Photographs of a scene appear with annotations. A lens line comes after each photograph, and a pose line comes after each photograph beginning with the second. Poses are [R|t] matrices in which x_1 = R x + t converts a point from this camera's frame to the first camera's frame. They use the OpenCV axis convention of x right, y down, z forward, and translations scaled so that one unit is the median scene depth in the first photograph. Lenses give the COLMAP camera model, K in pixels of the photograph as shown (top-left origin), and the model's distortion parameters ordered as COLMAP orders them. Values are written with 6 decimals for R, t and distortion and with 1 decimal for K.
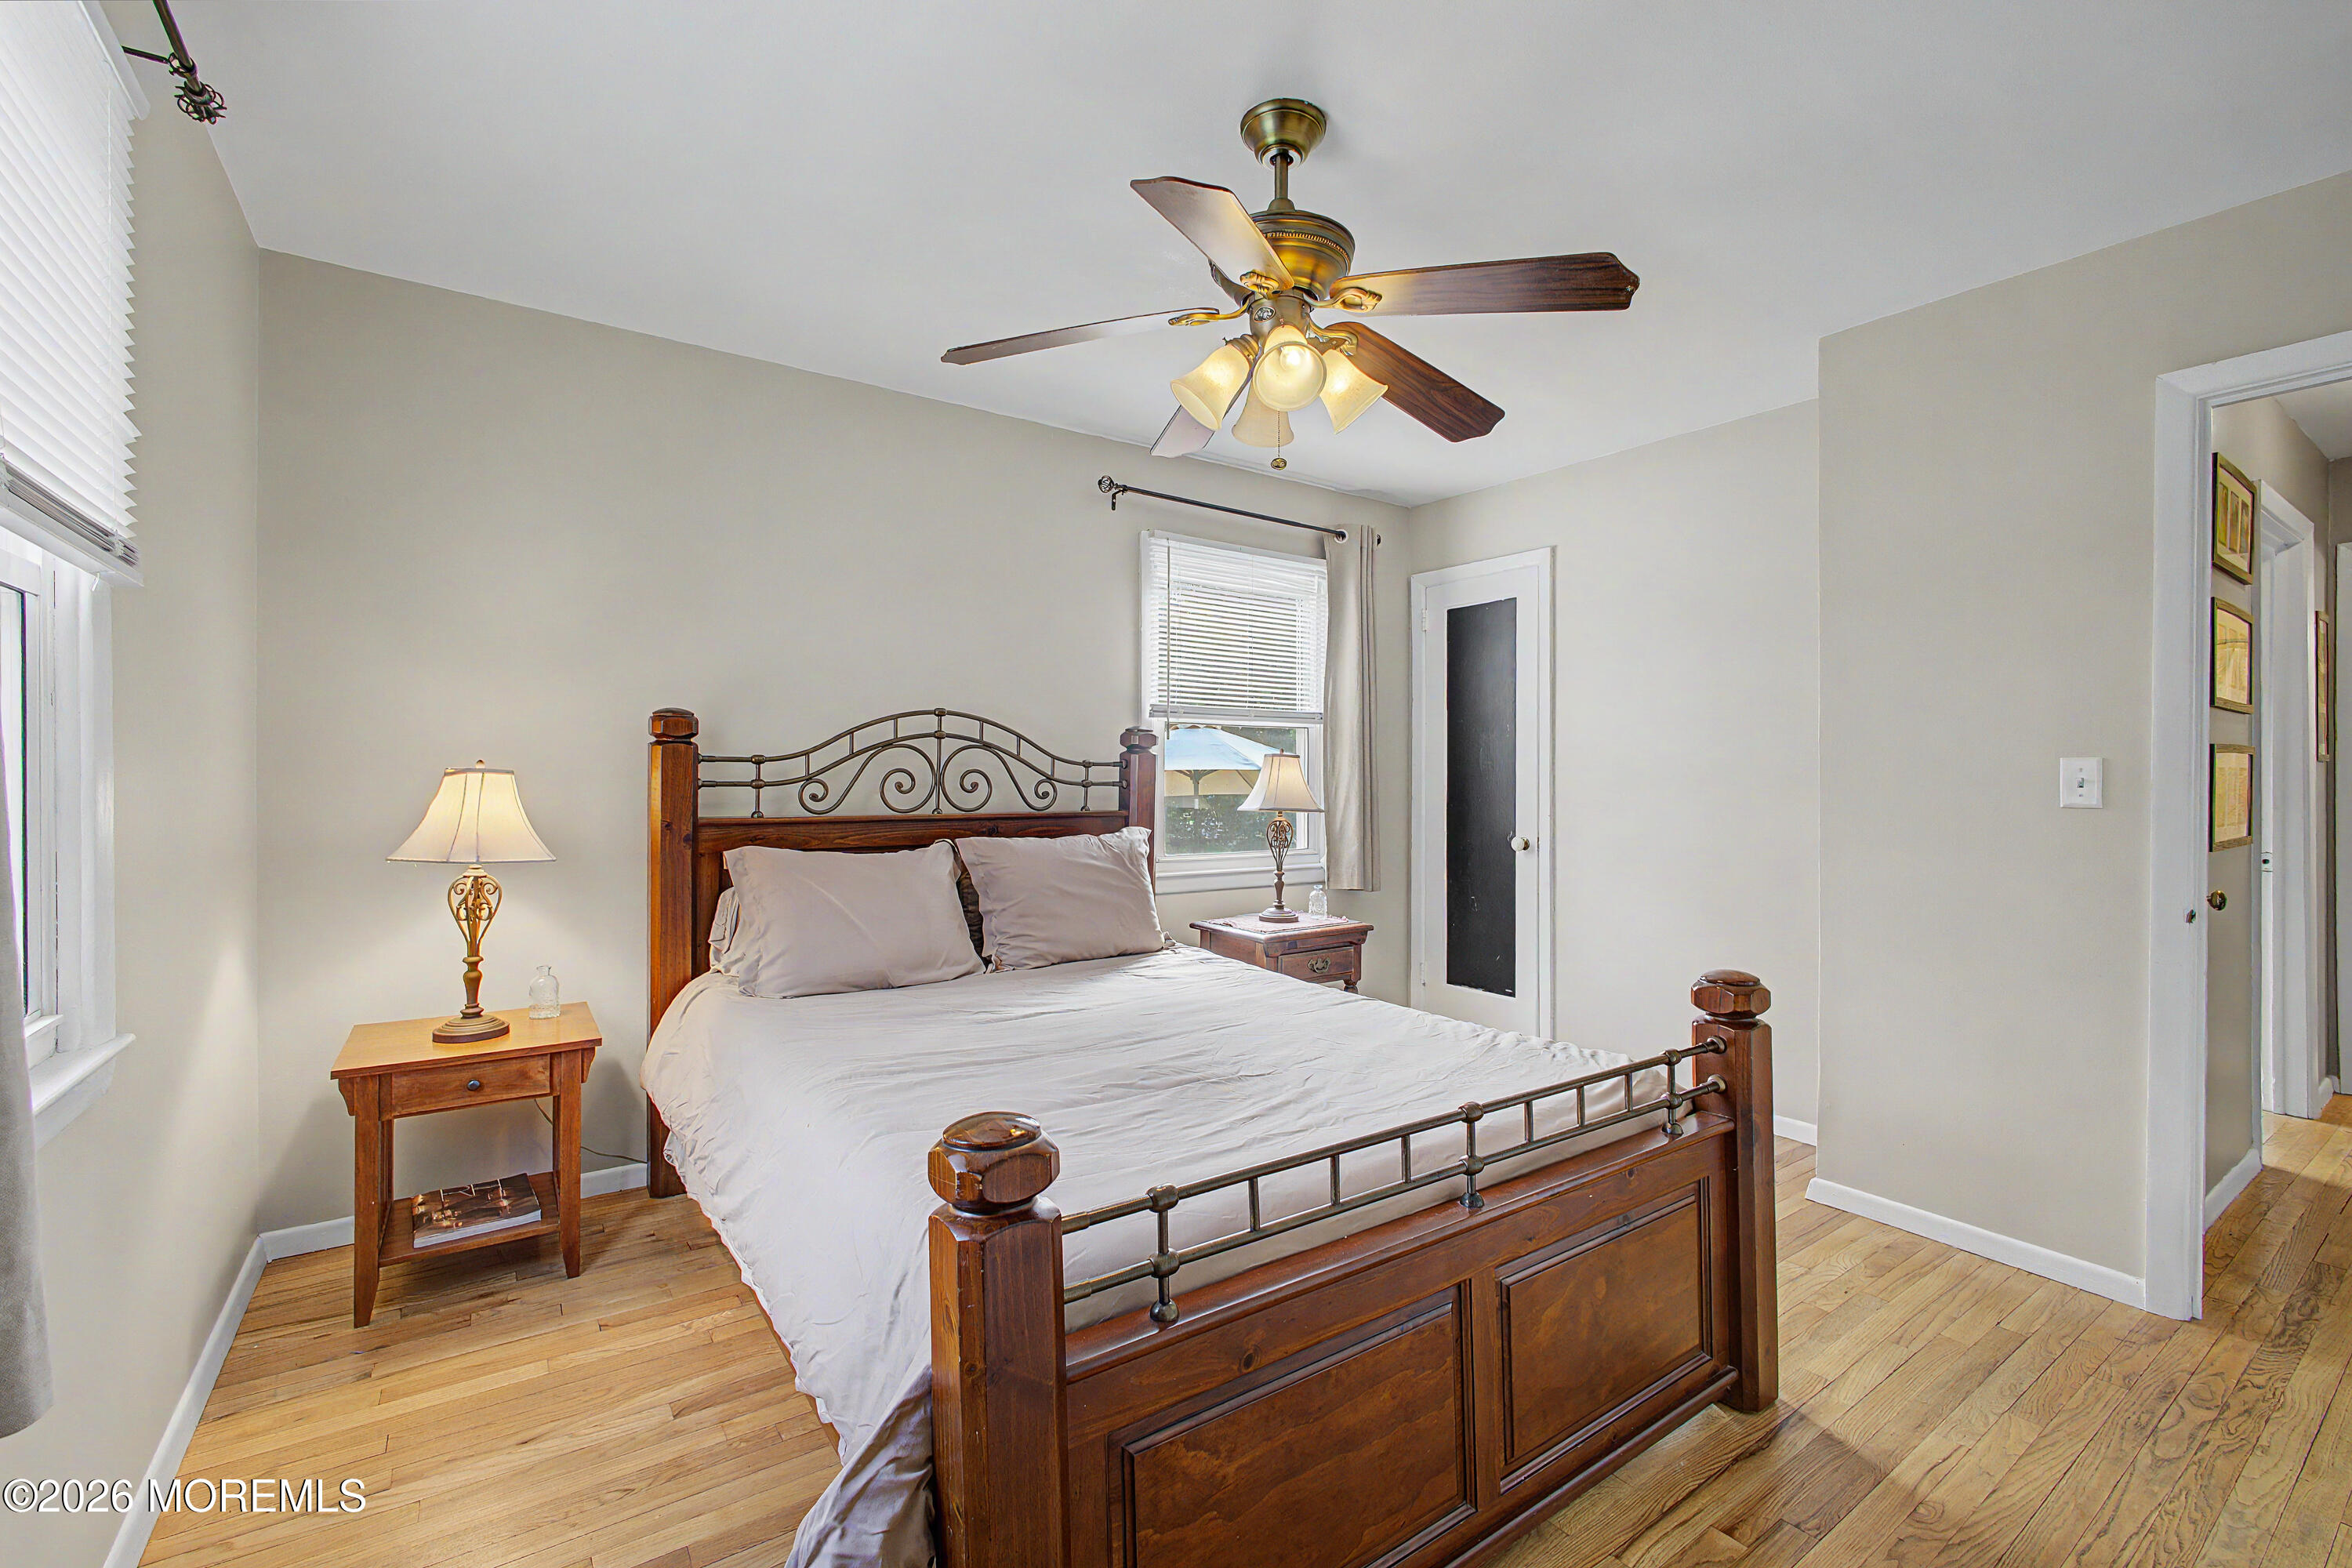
lens RADIAL K [[1009.0, 0, 1170.4], [0, 1009.0, 782.4], [0, 0, 1]] dist [-0.003012, -0.000164]
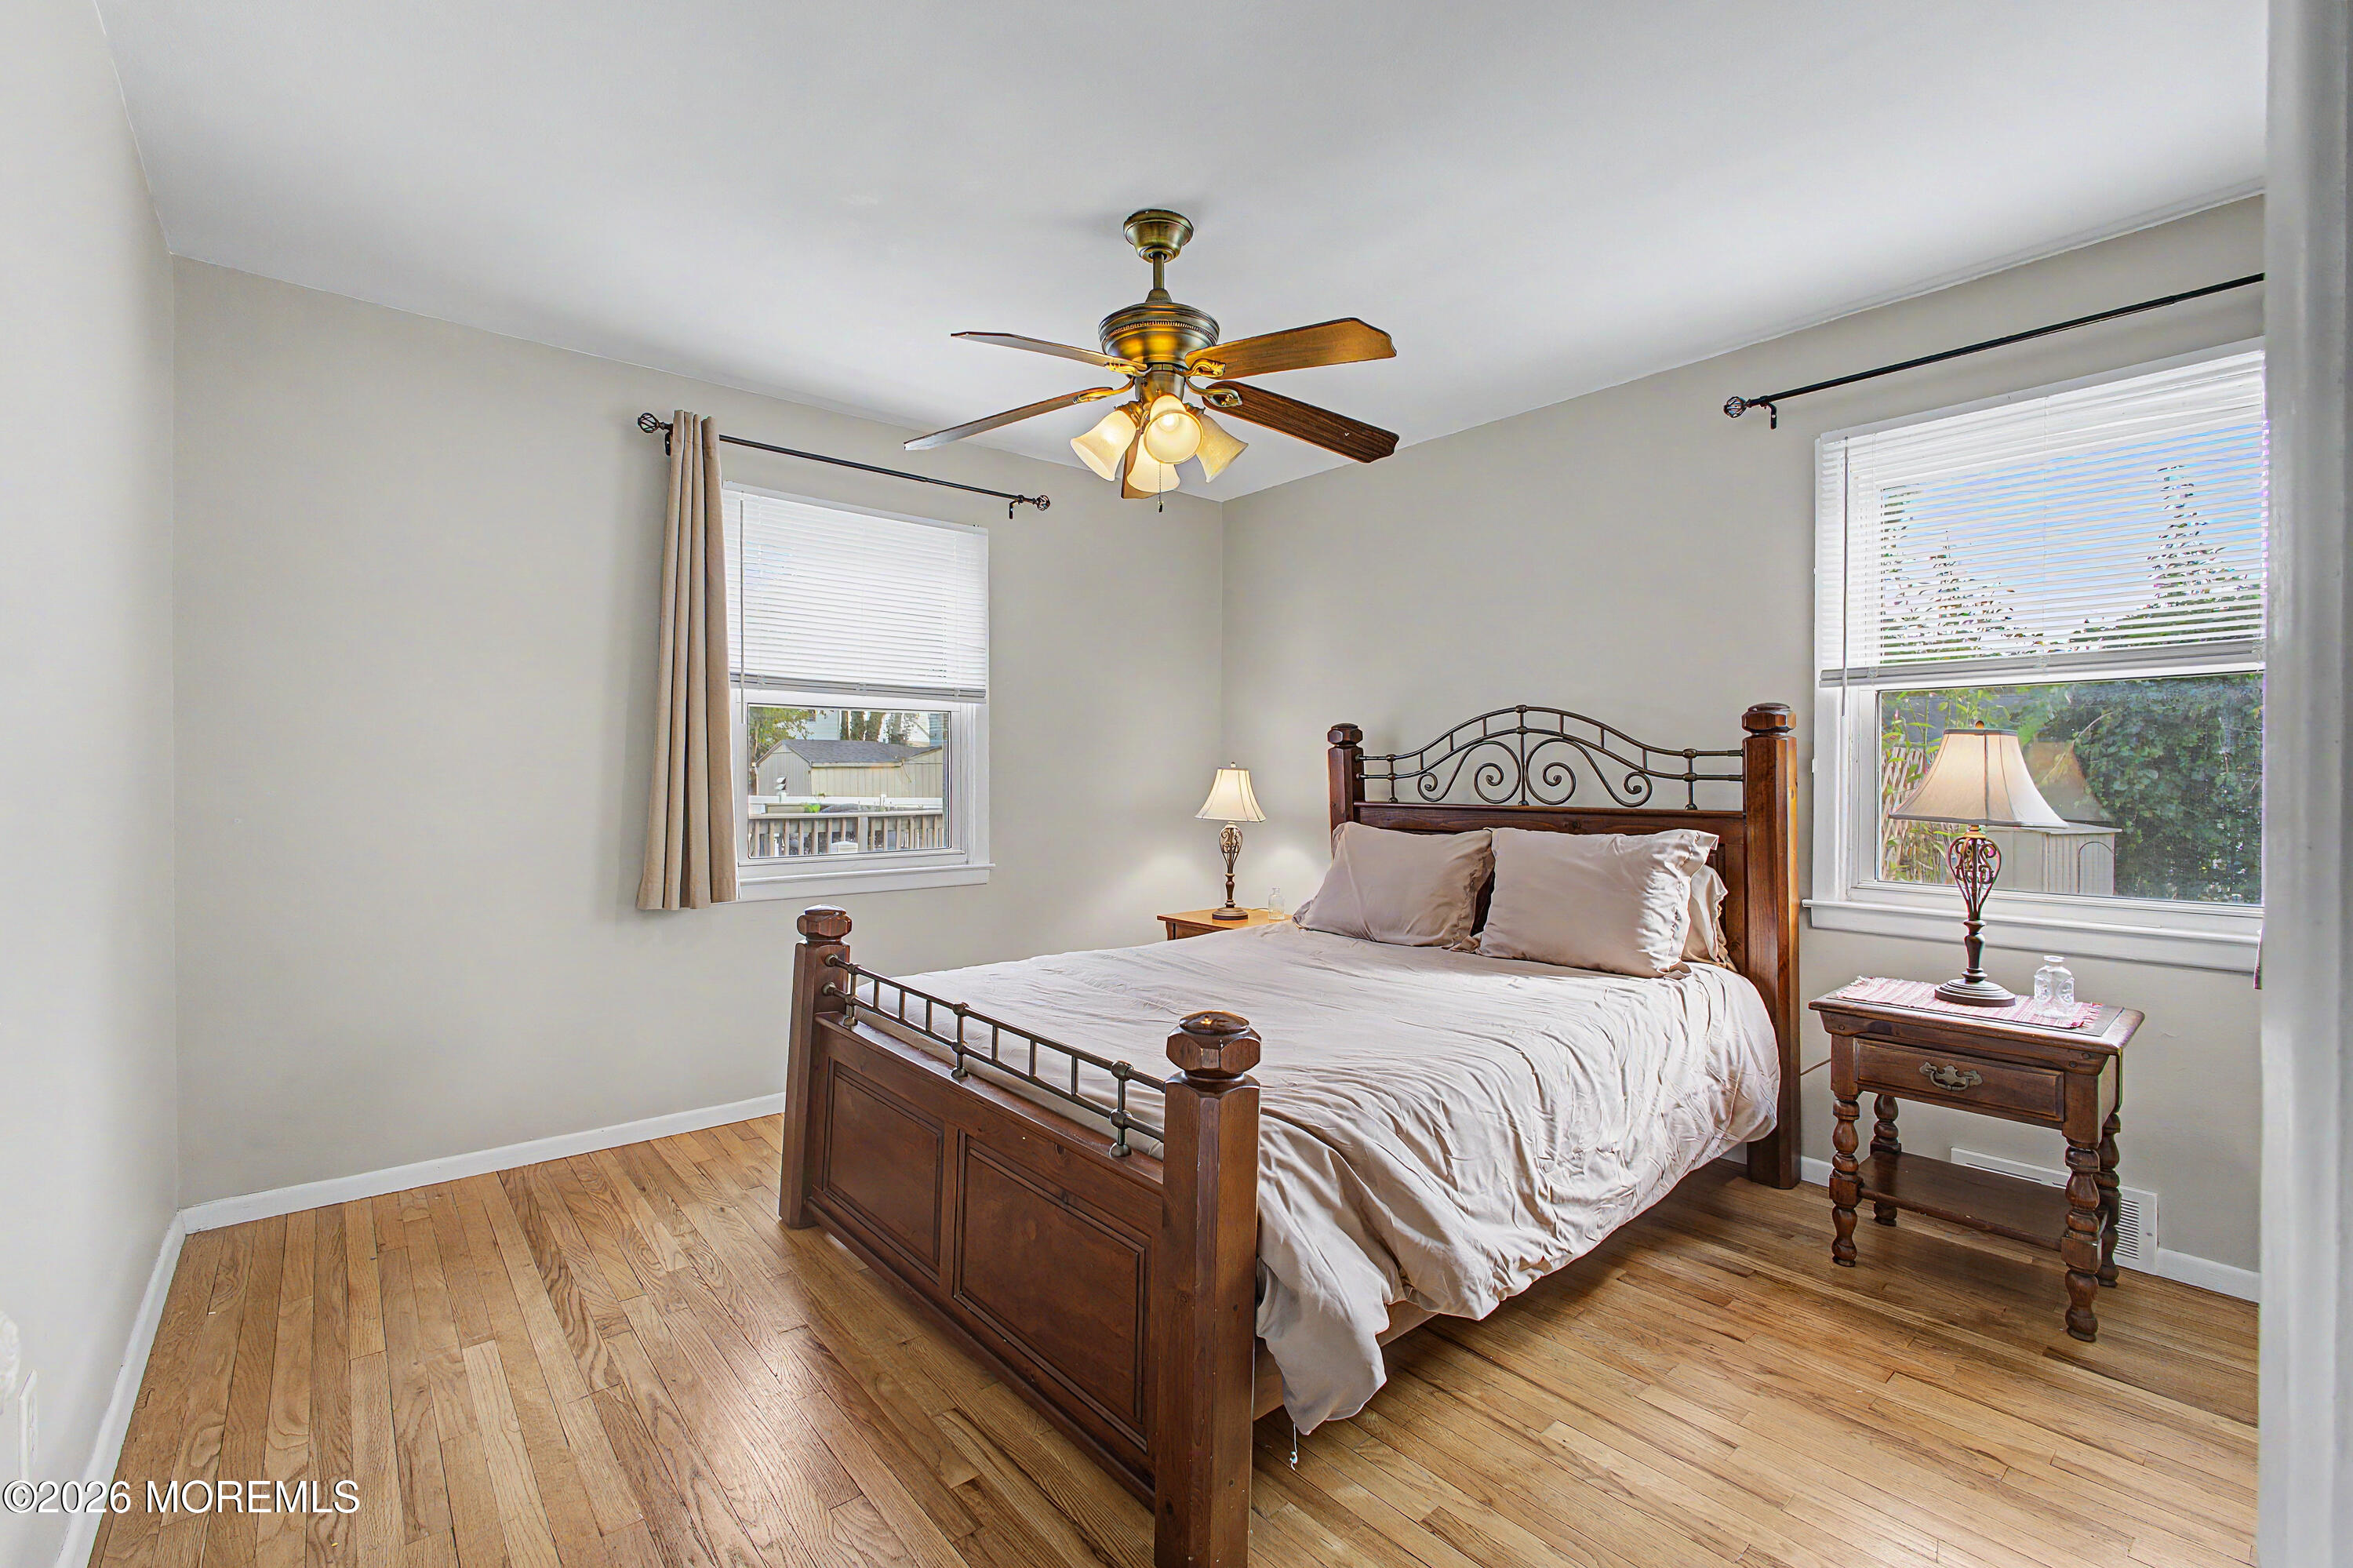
lens RADIAL K [[1009.5, 0, 1169.1], [0, 1009.5, 779.0], [0, 0, 1]] dist [-0.003012, -0.000164]
pose [[0.094390, 0.000866, -0.995535, 0.780631], [-0.005585, 0.999984, 0.000340, 0.005224], [0.995520, 0.005528, 0.094394, 0.530830]]
